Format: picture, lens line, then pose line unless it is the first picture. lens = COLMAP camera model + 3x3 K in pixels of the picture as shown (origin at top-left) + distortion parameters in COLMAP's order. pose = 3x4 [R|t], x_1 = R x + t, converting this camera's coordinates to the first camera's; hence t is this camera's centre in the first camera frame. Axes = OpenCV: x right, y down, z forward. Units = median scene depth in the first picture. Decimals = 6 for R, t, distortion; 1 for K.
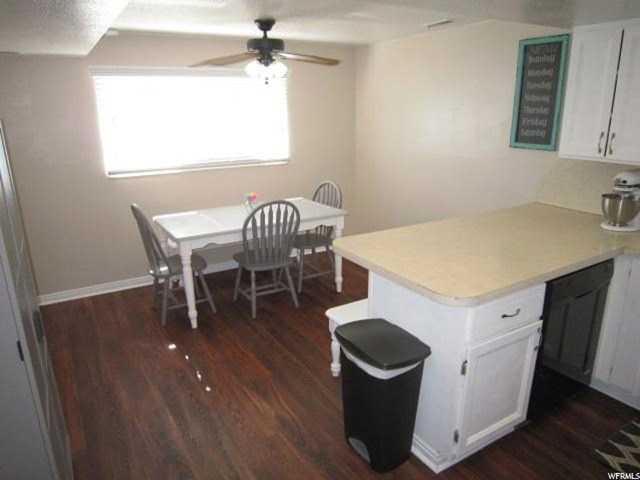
lens RADIAL K [[449.7, 0, 320.0], [0, 449.7, 240.0], [0, 0, 1]] dist [0.006158, 0.005102]
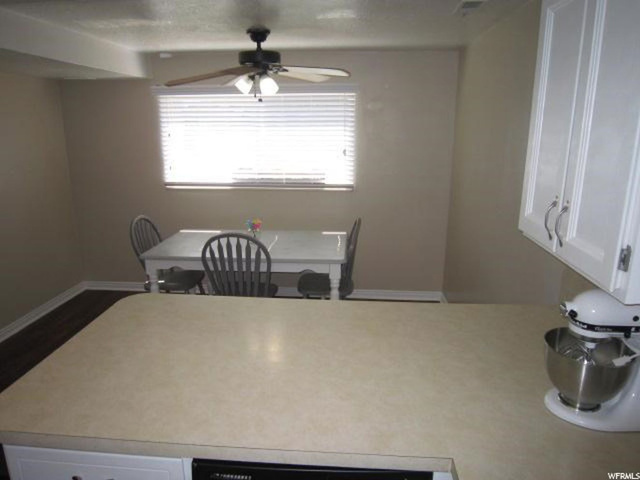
lens RADIAL K [[449.7, 0, 320.0], [0, 449.7, 240.0], [0, 0, 1]] dist [0.006158, 0.005102]
pose [[0.808830, 0.166297, -0.564038, 0.533565], [-0.178797, 0.983315, 0.033518, -0.132918], [0.560201, 0.073738, 0.825068, 0.366062]]
